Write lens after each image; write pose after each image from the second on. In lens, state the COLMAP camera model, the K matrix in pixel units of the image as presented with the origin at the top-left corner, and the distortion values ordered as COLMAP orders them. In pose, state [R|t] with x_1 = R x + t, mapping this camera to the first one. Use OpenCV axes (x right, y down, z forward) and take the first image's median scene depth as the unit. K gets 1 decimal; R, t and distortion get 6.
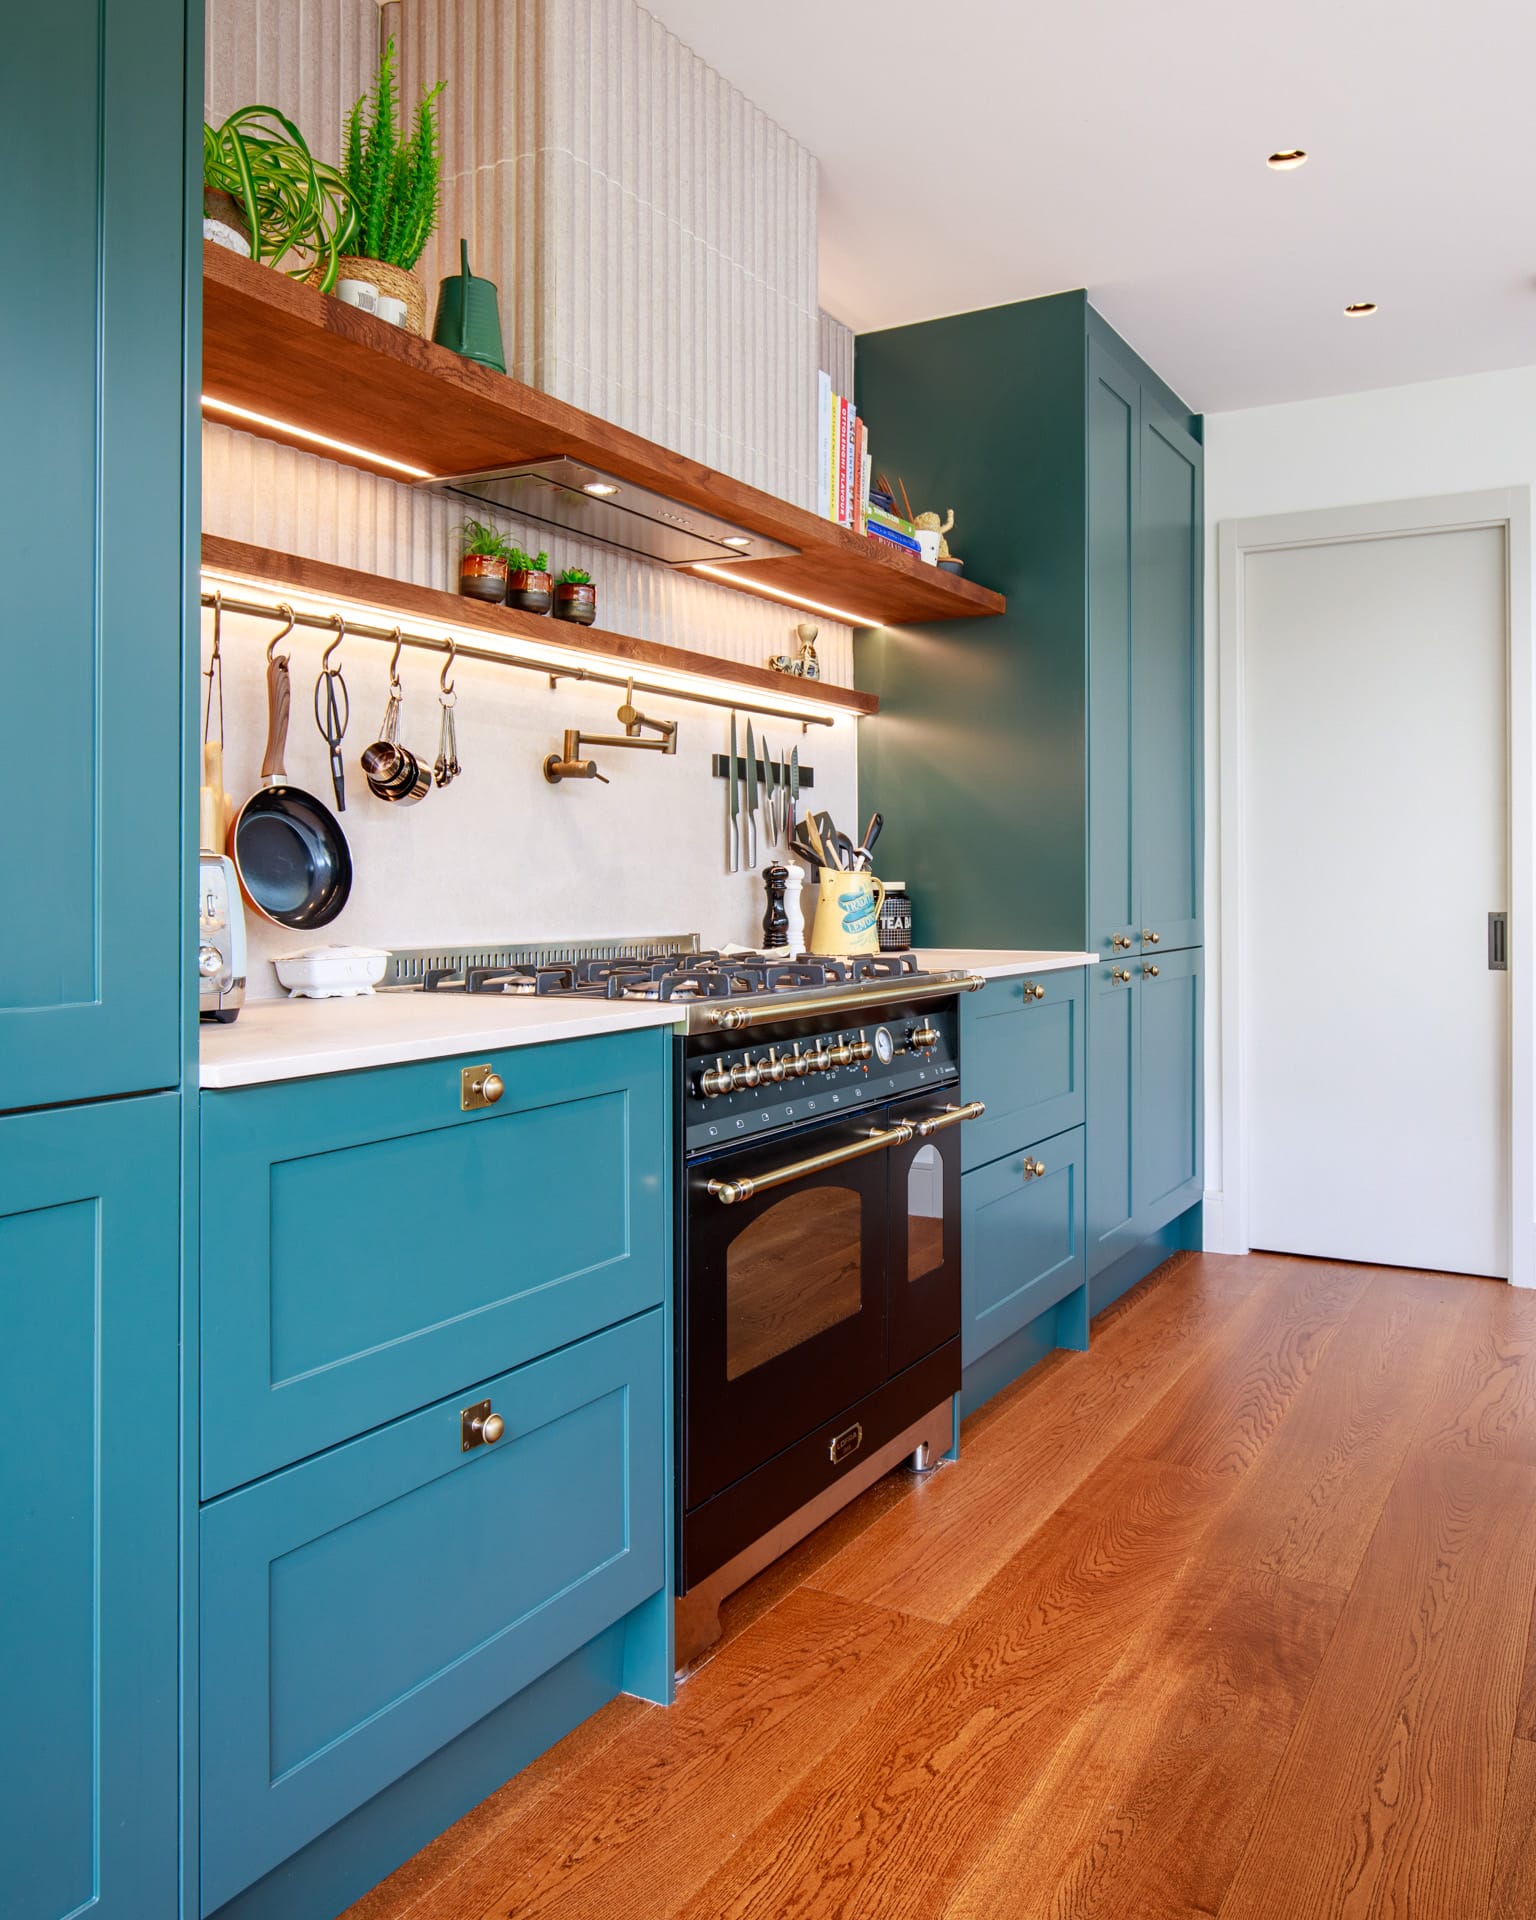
lens RADIAL K [[1484.9, 0, 820.6], [0, 1484.9, 851.3], [0, 0, 1]] dist [-0.009137, -0.005485]
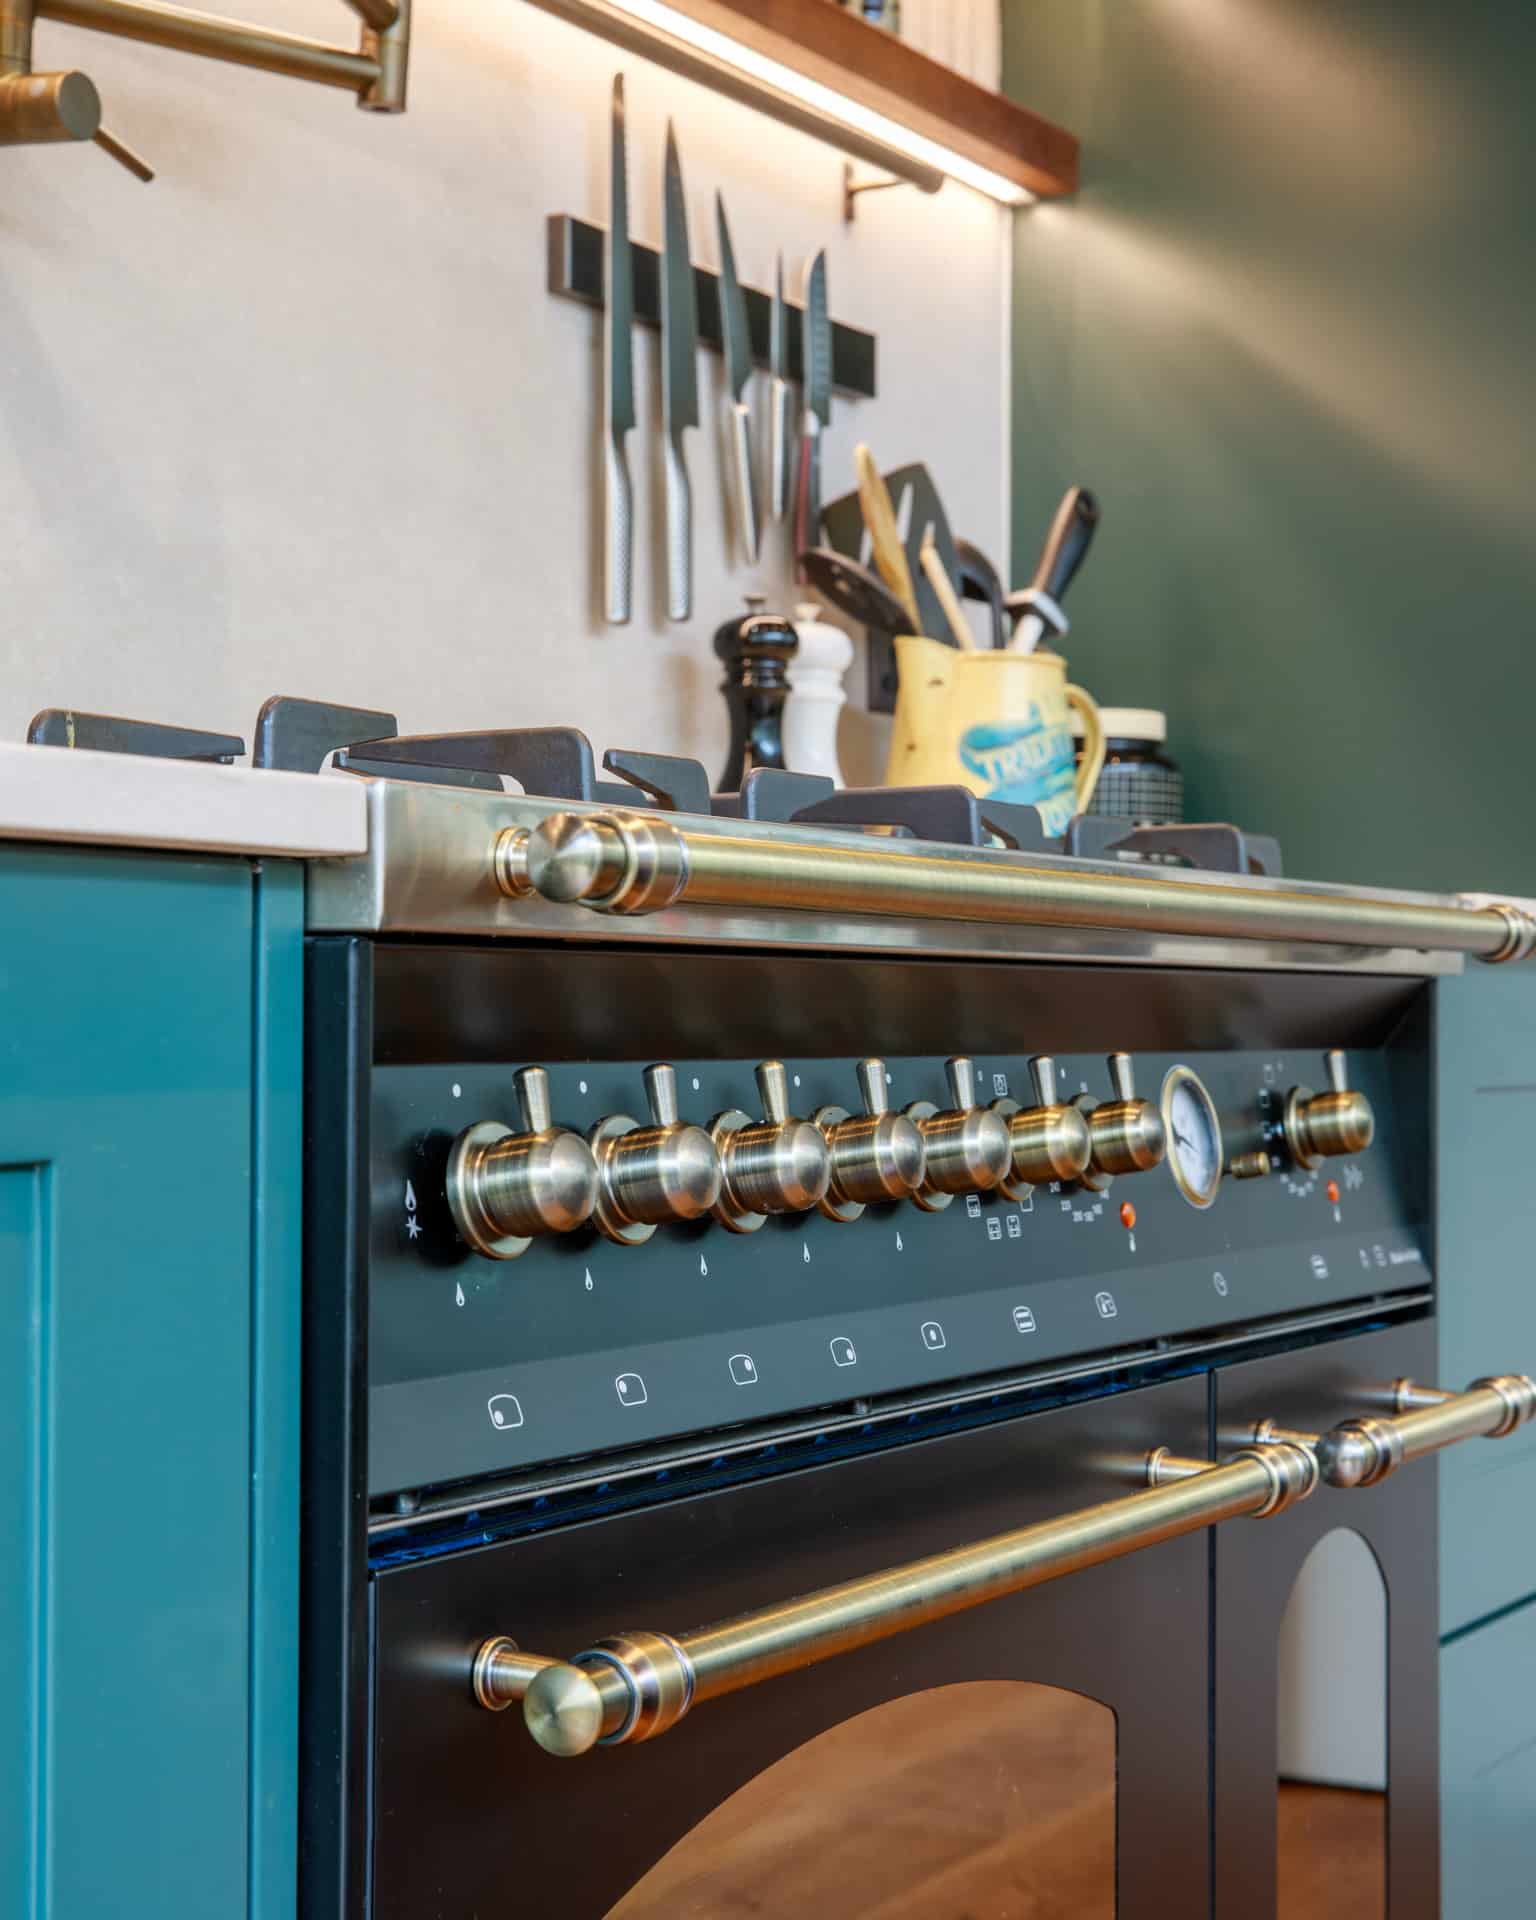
lens RADIAL K [[3298.4, 0, 767.3], [0, 3298.4, 977.3], [0, 0, 1]] dist [0.078626, 0.000000]
pose [[0.999866, 0.005815, -0.015295, -0.020587], [-0.005663, 0.999934, 0.009950, 0.089870], [0.015352, -0.009862, 0.999834, 0.390181]]
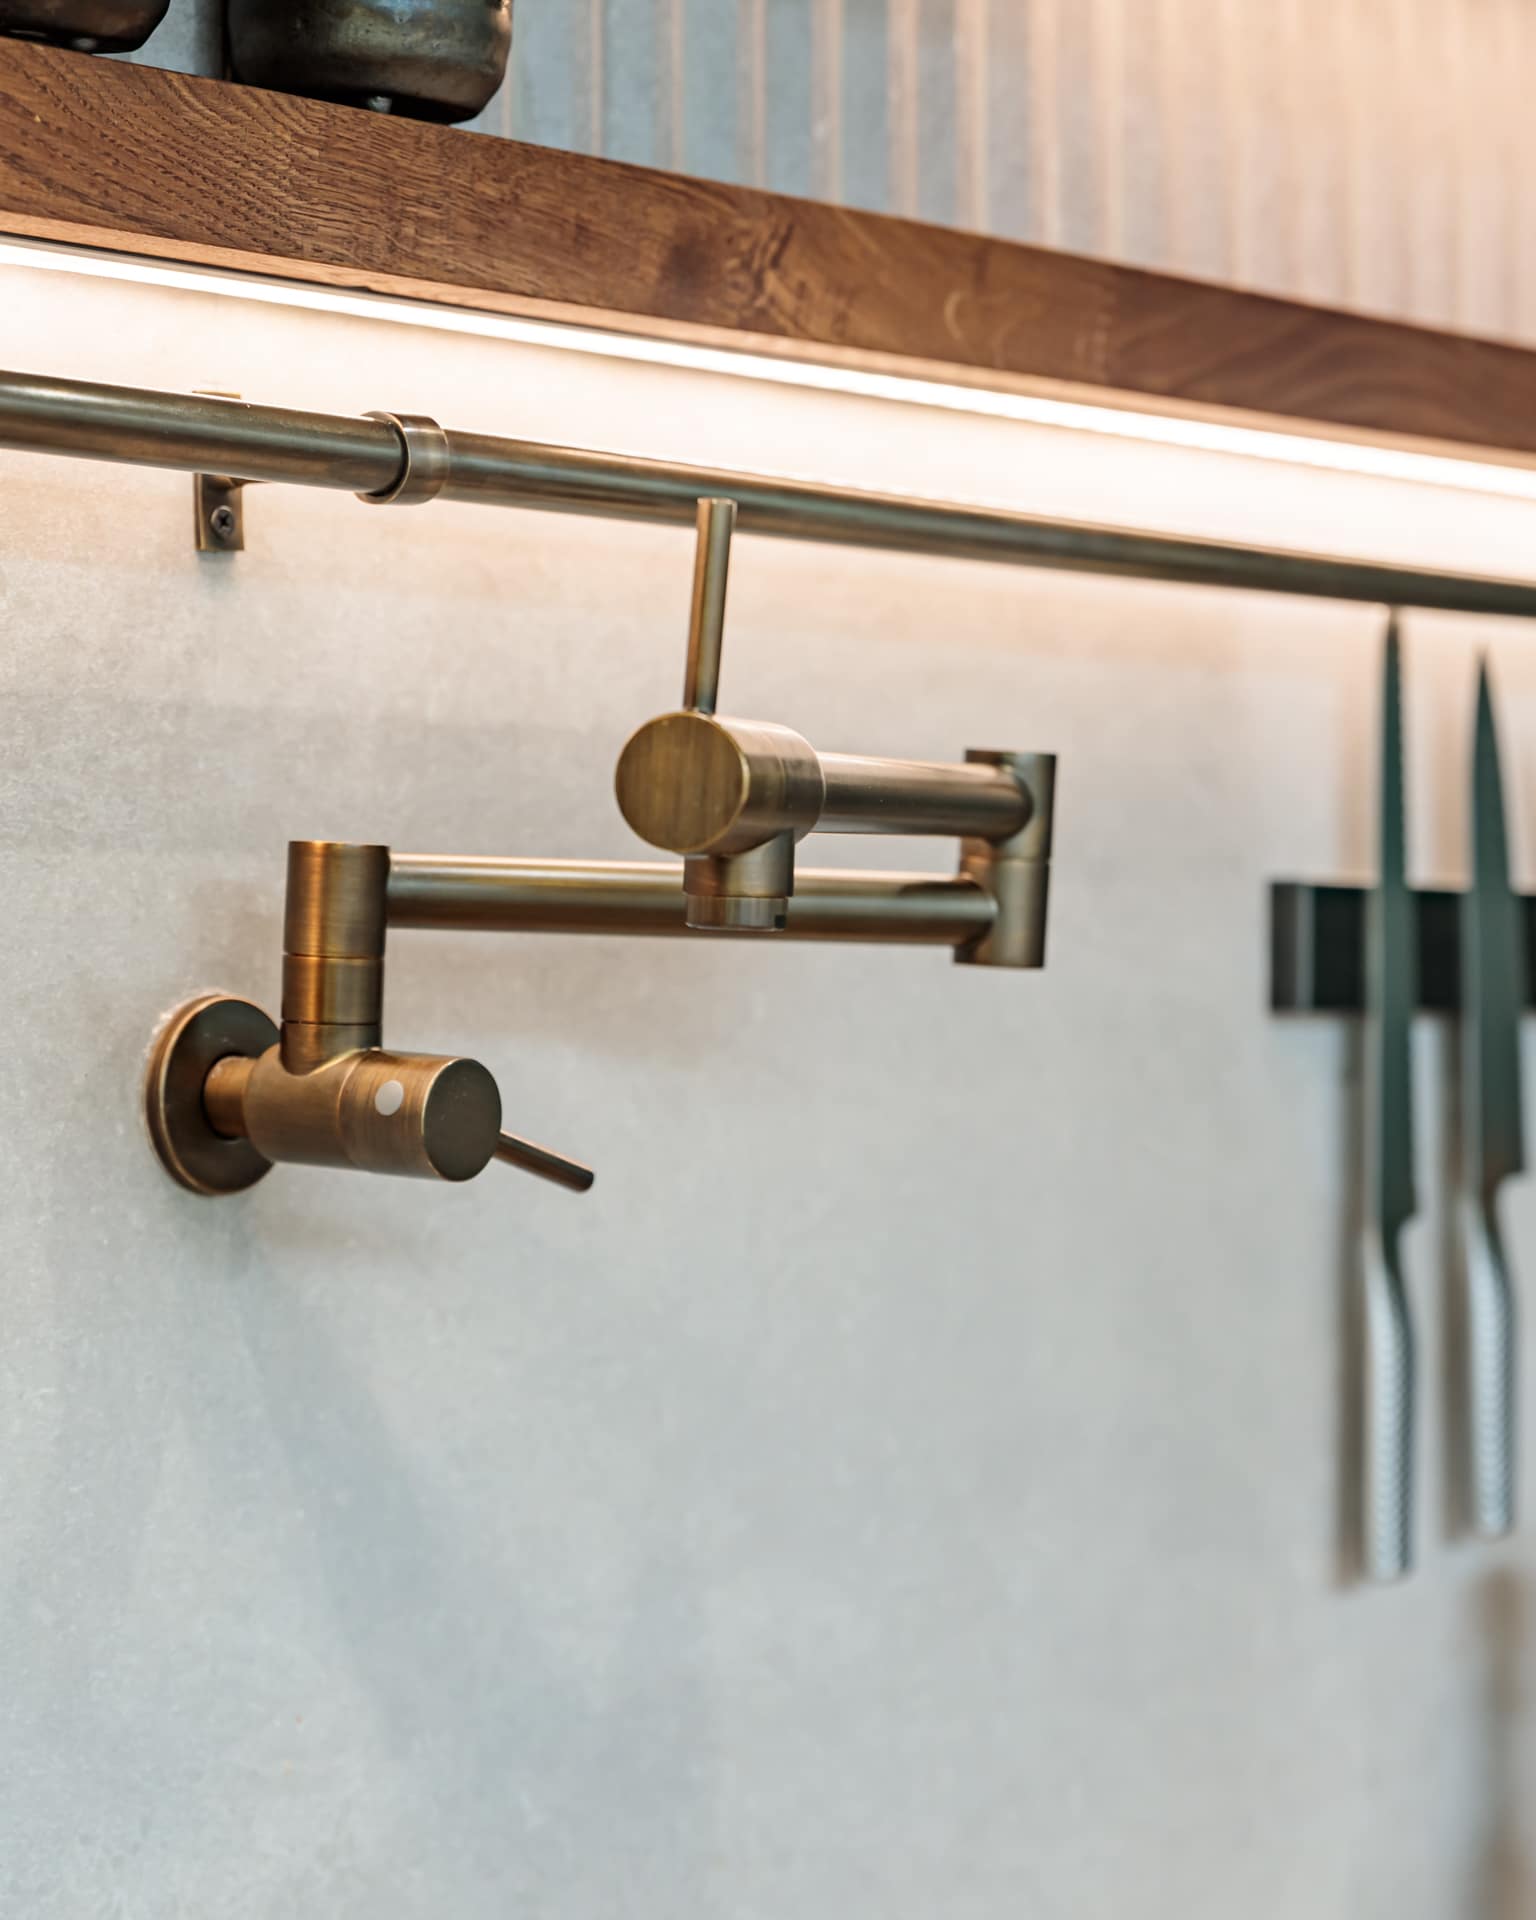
lens RADIAL K [[5061.3, 0, 771.0], [0, 5061.3, 951.6], [0, 0, 1]] dist [0.047335, 0.000000]
pose [[0.988305, 0.009023, -0.152225, -0.047248], [-0.005786, 0.999748, 0.021691, -0.078965], [0.152383, -0.020556, 0.988108, 0.494520]]
